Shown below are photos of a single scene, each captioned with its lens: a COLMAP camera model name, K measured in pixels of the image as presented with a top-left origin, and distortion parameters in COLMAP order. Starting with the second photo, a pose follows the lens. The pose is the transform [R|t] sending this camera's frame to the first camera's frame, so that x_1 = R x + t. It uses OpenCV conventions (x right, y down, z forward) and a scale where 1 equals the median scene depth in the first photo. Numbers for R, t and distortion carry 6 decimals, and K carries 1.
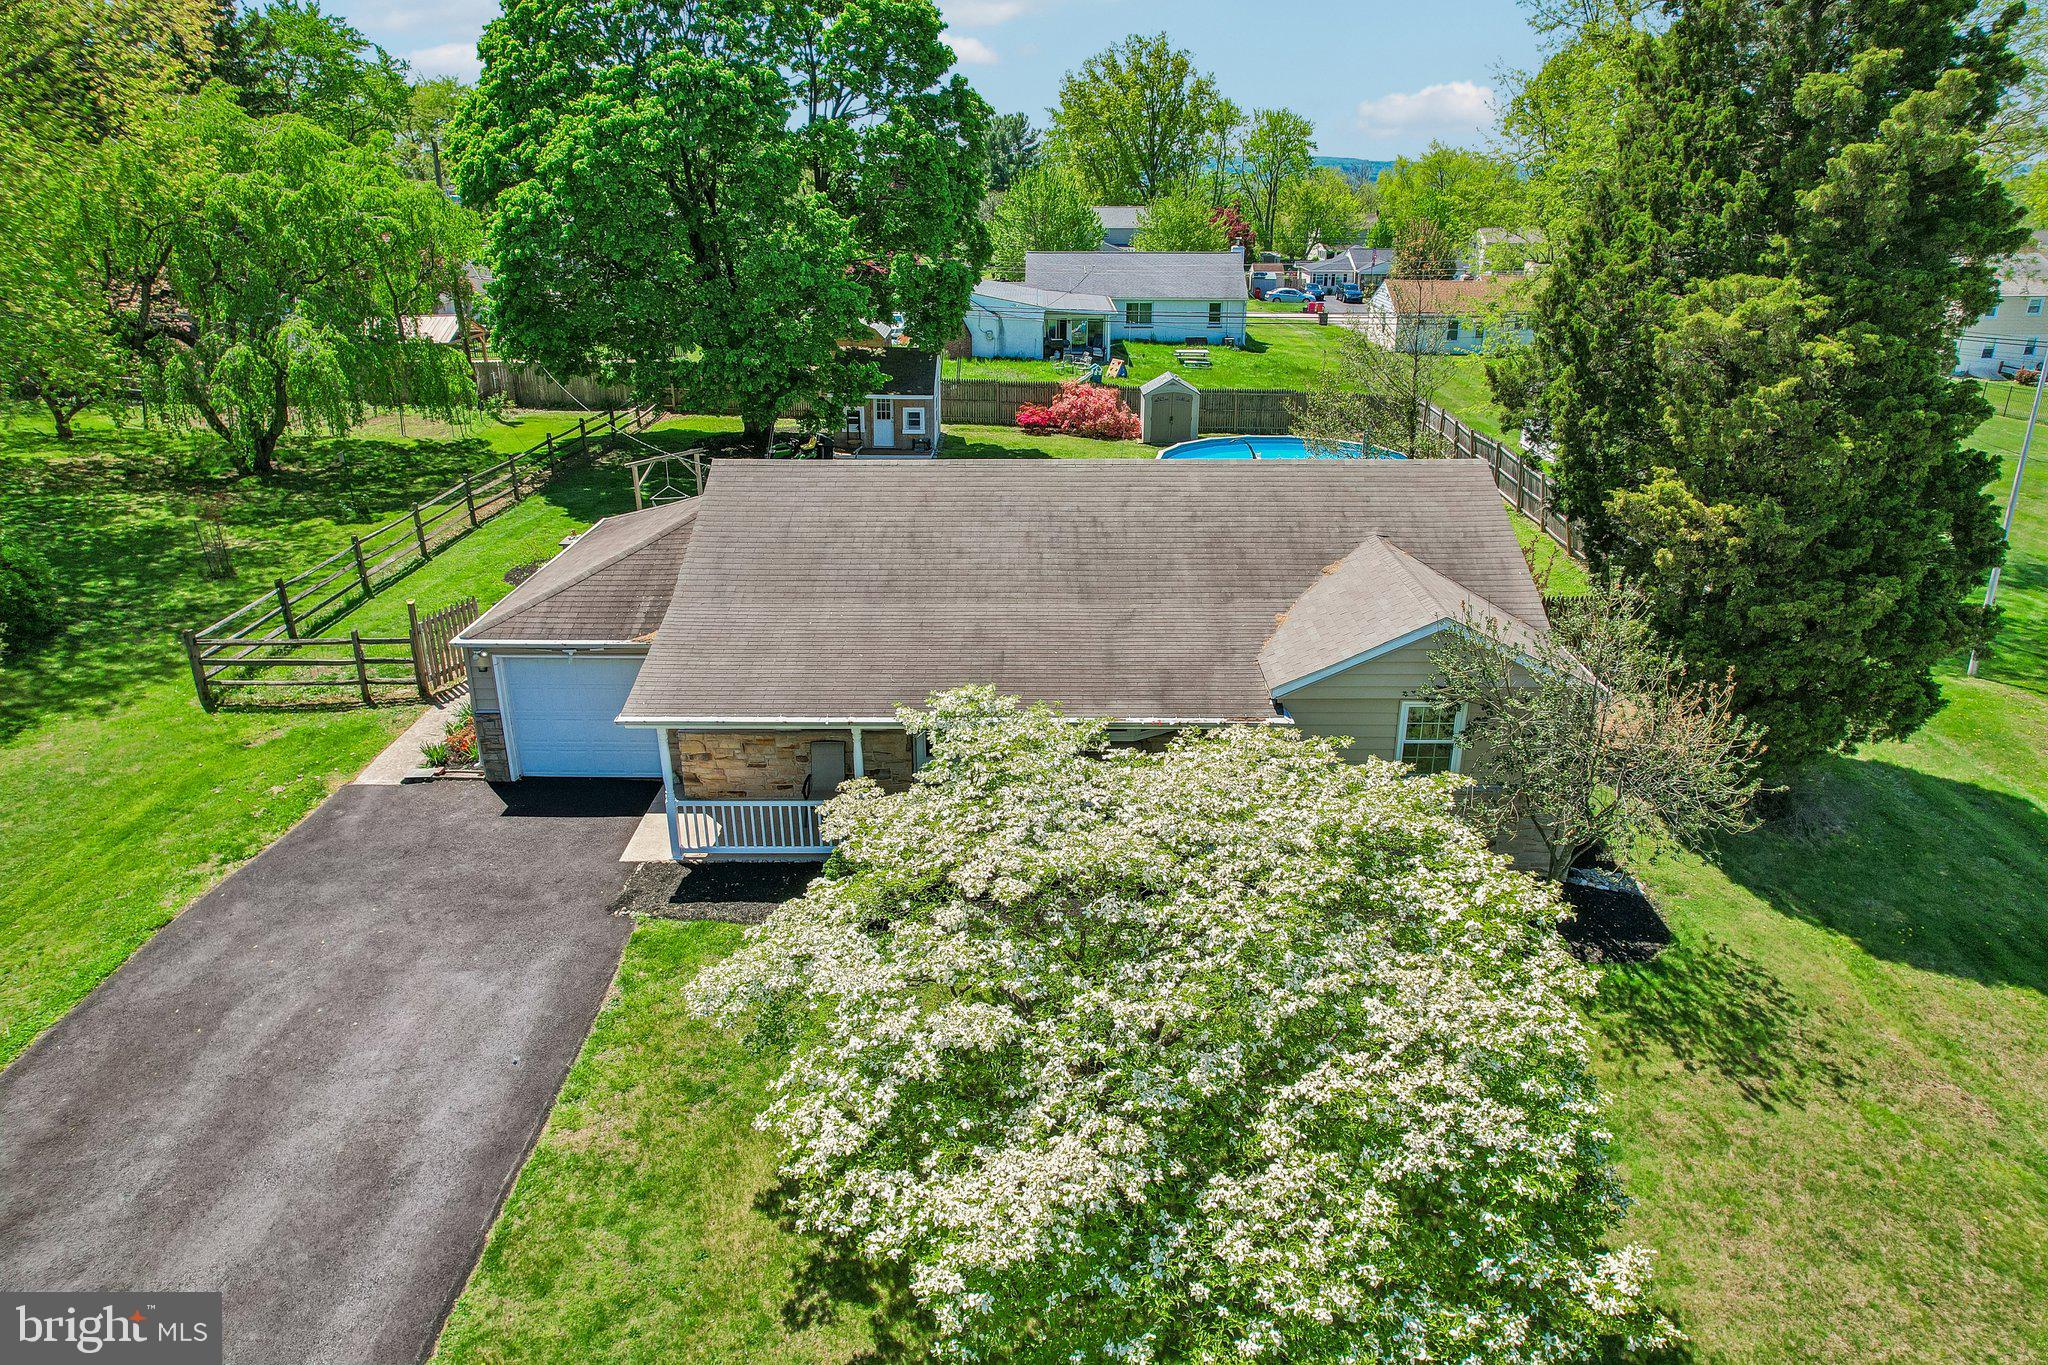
lens RADIAL K [[1337.2, 0, 1019.7], [0, 1337.2, 649.9], [0, 0, 1]] dist [-0.086401, 0.087495]
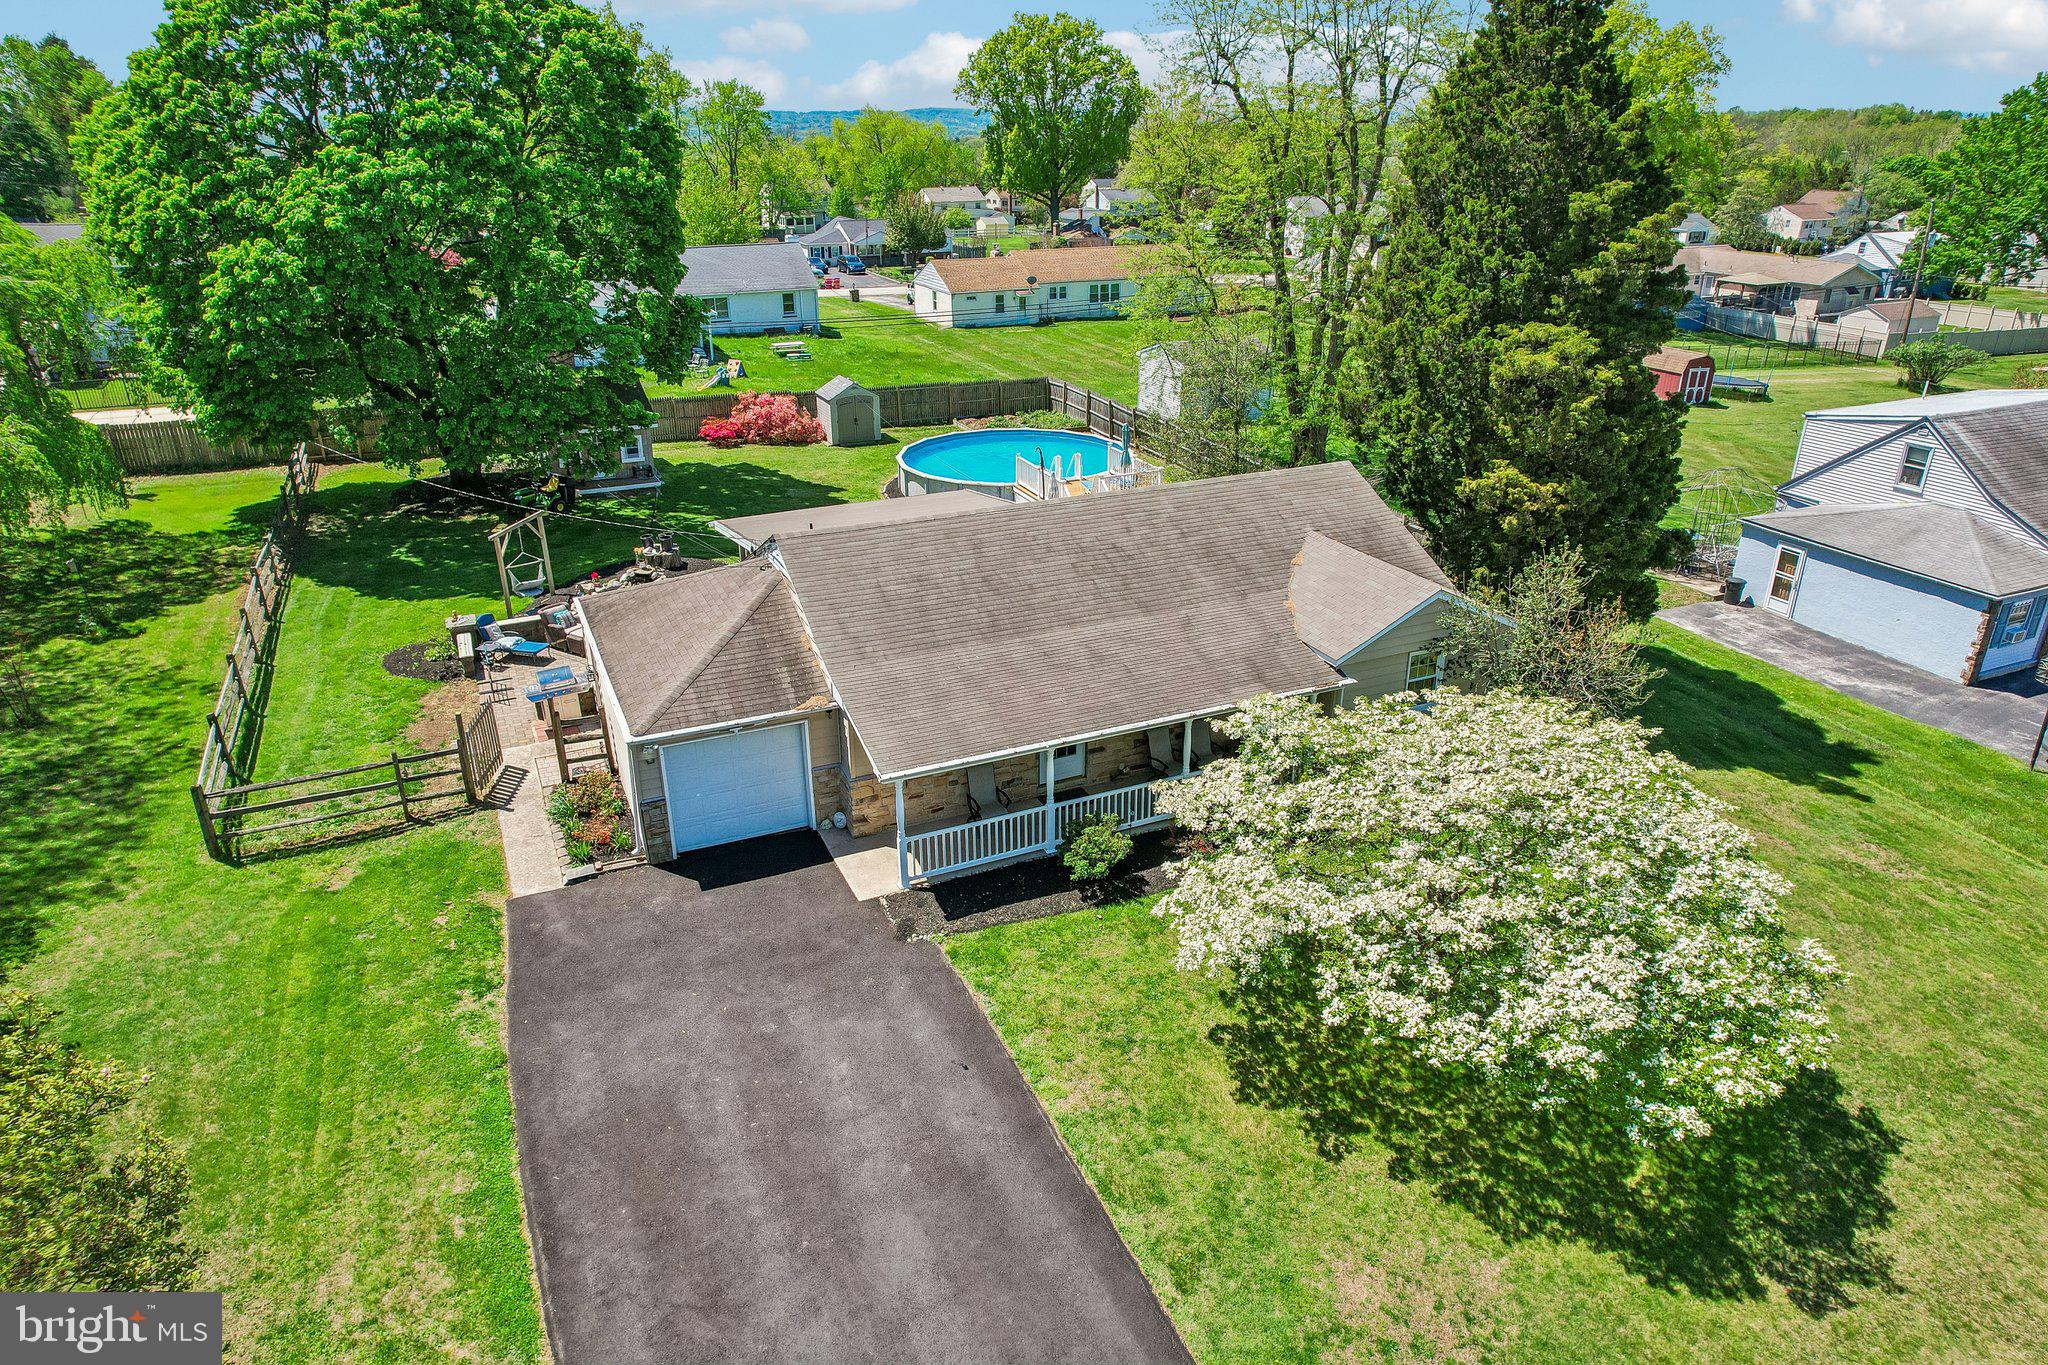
lens RADIAL K [[1331.0, 0, 1037.7], [0, 1331.0, 658.6], [0, 0, 1]] dist [-0.080356, 0.056587]
pose [[0.901829, -0.163642, 0.399906, -0.525354], [0.147372, 0.986505, 0.071339, -0.094506], [-0.406184, -0.005401, 0.913775, -0.092422]]
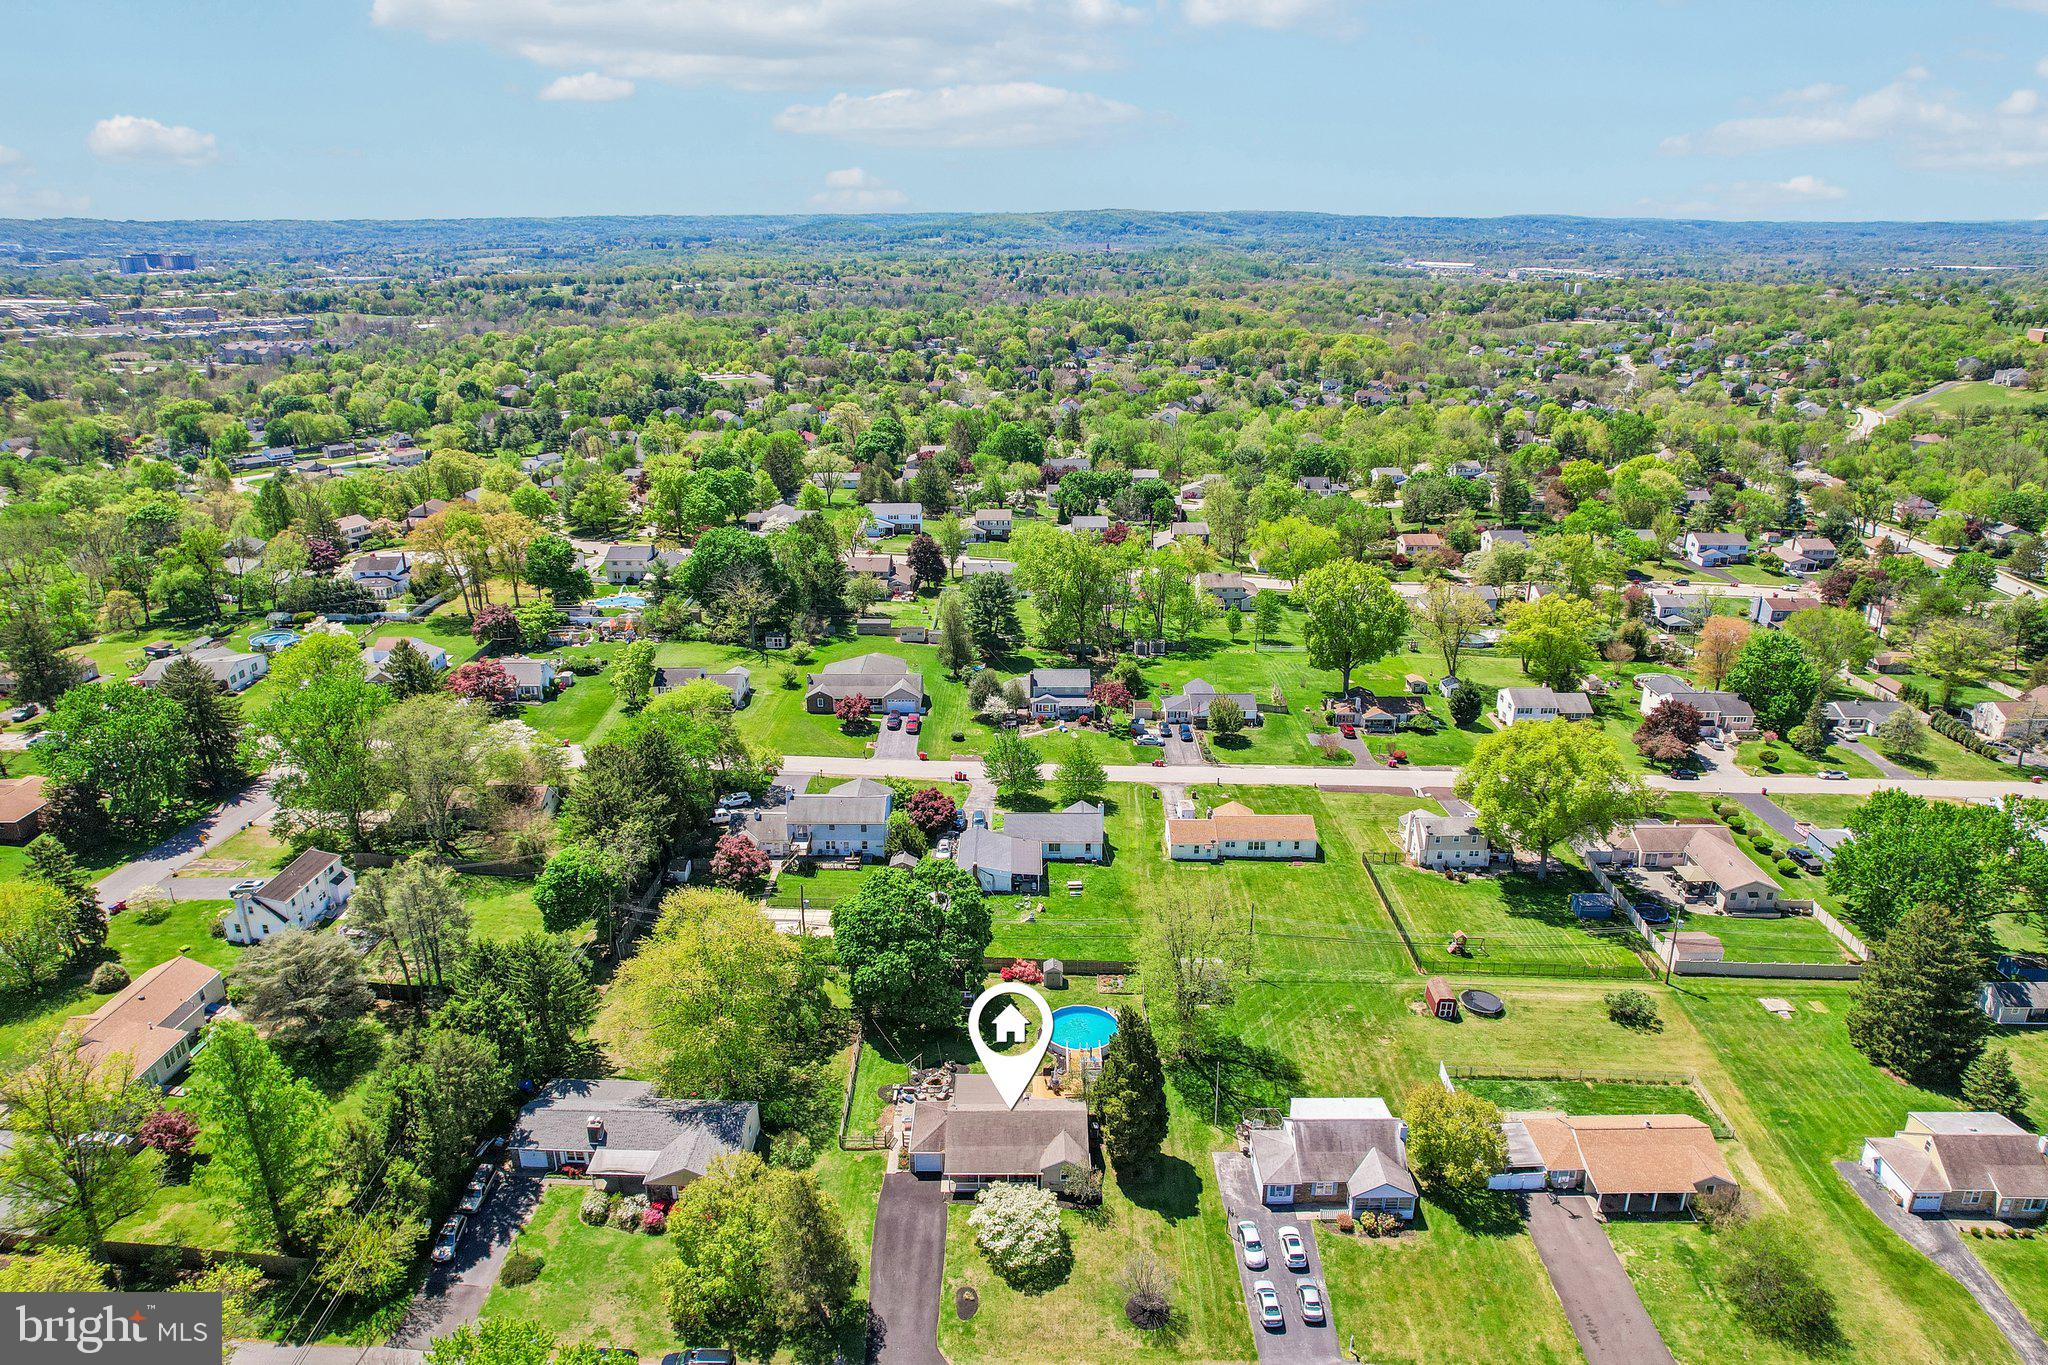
lens RADIAL K [[1331.0, 0, 1037.7], [0, 1331.0, 658.6], [0, 0, 1]] dist [-0.080356, 0.056587]
pose [[0.999577, -0.000079, 0.029095, -0.016911], [0.000603, 0.999838, -0.018013, -2.064810], [-0.029089, 0.018023, 0.999414, -4.858462]]
